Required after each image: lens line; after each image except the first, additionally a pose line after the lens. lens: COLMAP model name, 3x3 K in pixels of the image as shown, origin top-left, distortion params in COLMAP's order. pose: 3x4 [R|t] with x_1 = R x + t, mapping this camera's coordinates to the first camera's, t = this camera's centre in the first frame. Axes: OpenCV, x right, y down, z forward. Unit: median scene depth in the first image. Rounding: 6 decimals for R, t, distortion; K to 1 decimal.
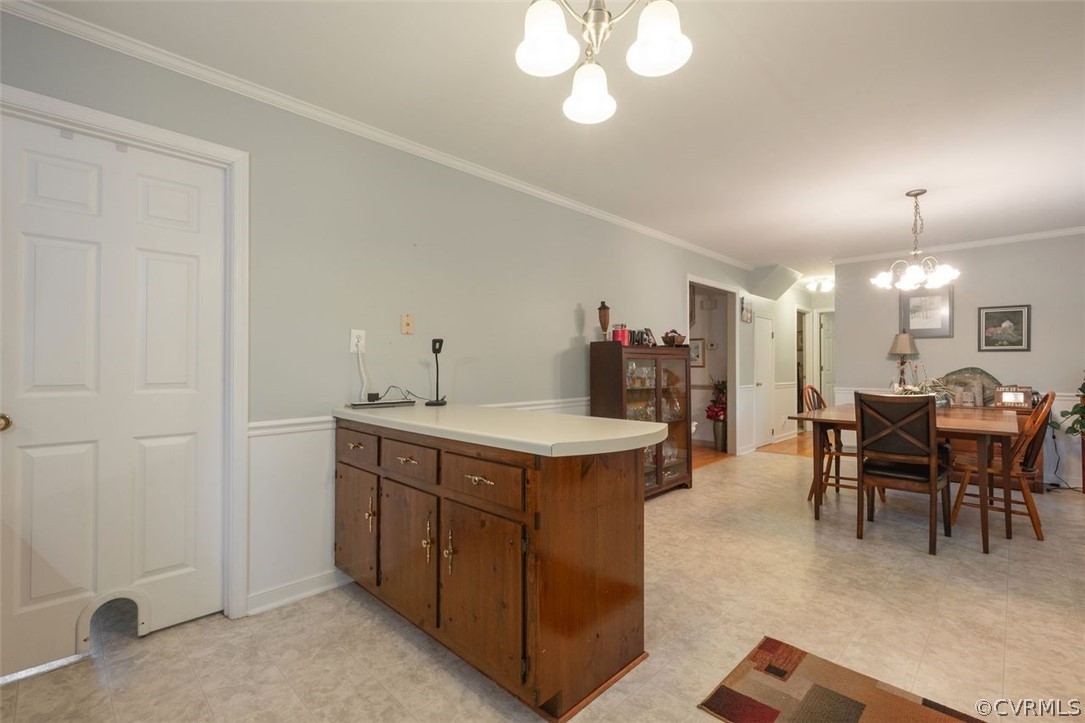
lens RADIAL K [[479.9, 0, 542.0], [0, 479.9, 362.7], [0, 0, 1]] dist [-0.002000, -0.000983]
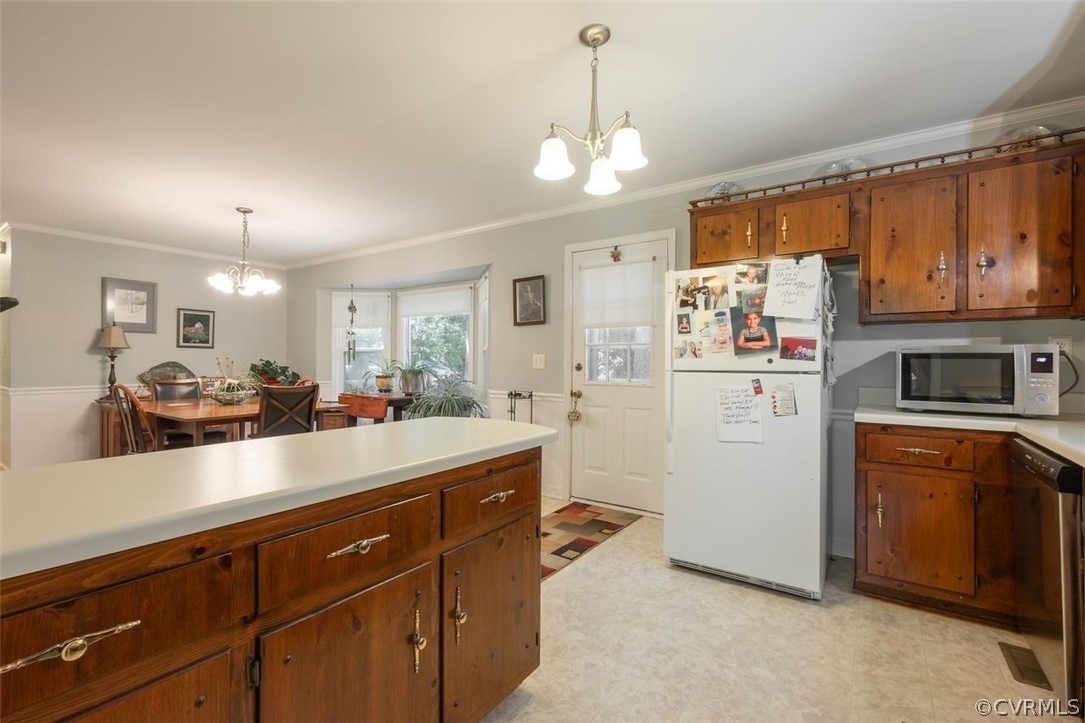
lens RADIAL K [[479.9, 0, 545.1], [0, 479.9, 360.6], [0, 0, 1]] dist [-0.002000, -0.000983]
pose [[-0.171426, -0.002776, 0.985193, -0.366697], [-0.009055, 0.999958, 0.001242, -0.002121], [-0.985155, -0.008708, -0.171444, 0.372865]]
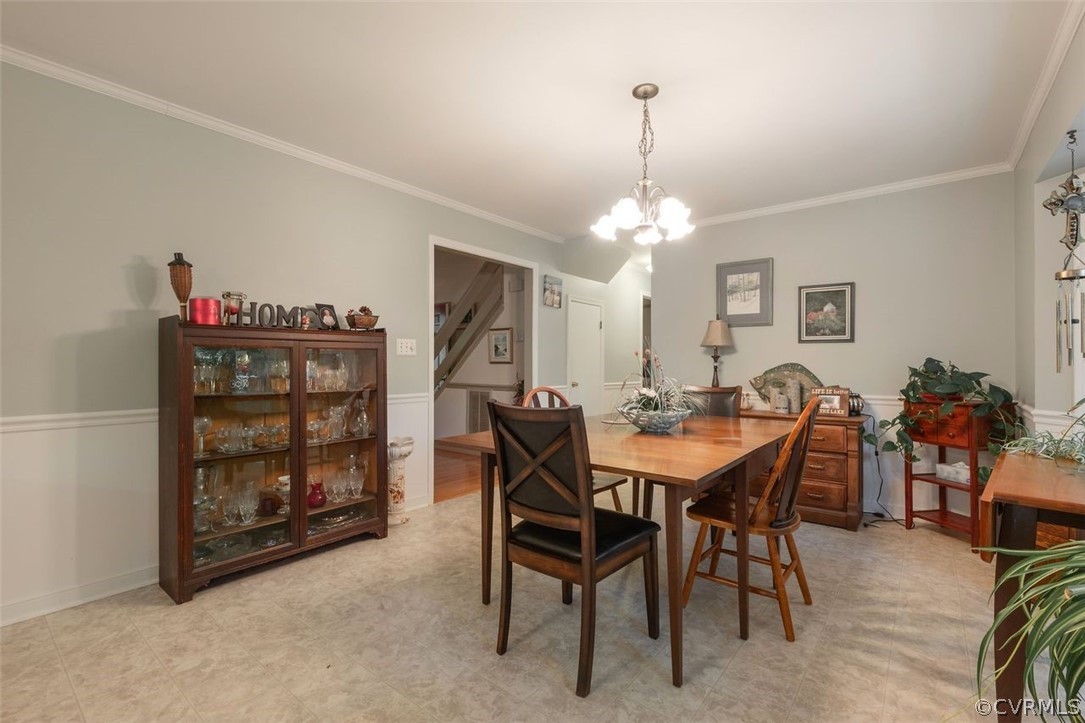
lens RADIAL K [[479.9, 0, 541.1], [0, 479.9, 363.0], [0, 0, 1]] dist [-0.002000, -0.000983]
pose [[0.994484, 0.001355, 0.104884, 0.442191], [-0.001580, 0.999997, 0.002068, 0.009547], [-0.104881, -0.002222, 0.994482, 0.283417]]
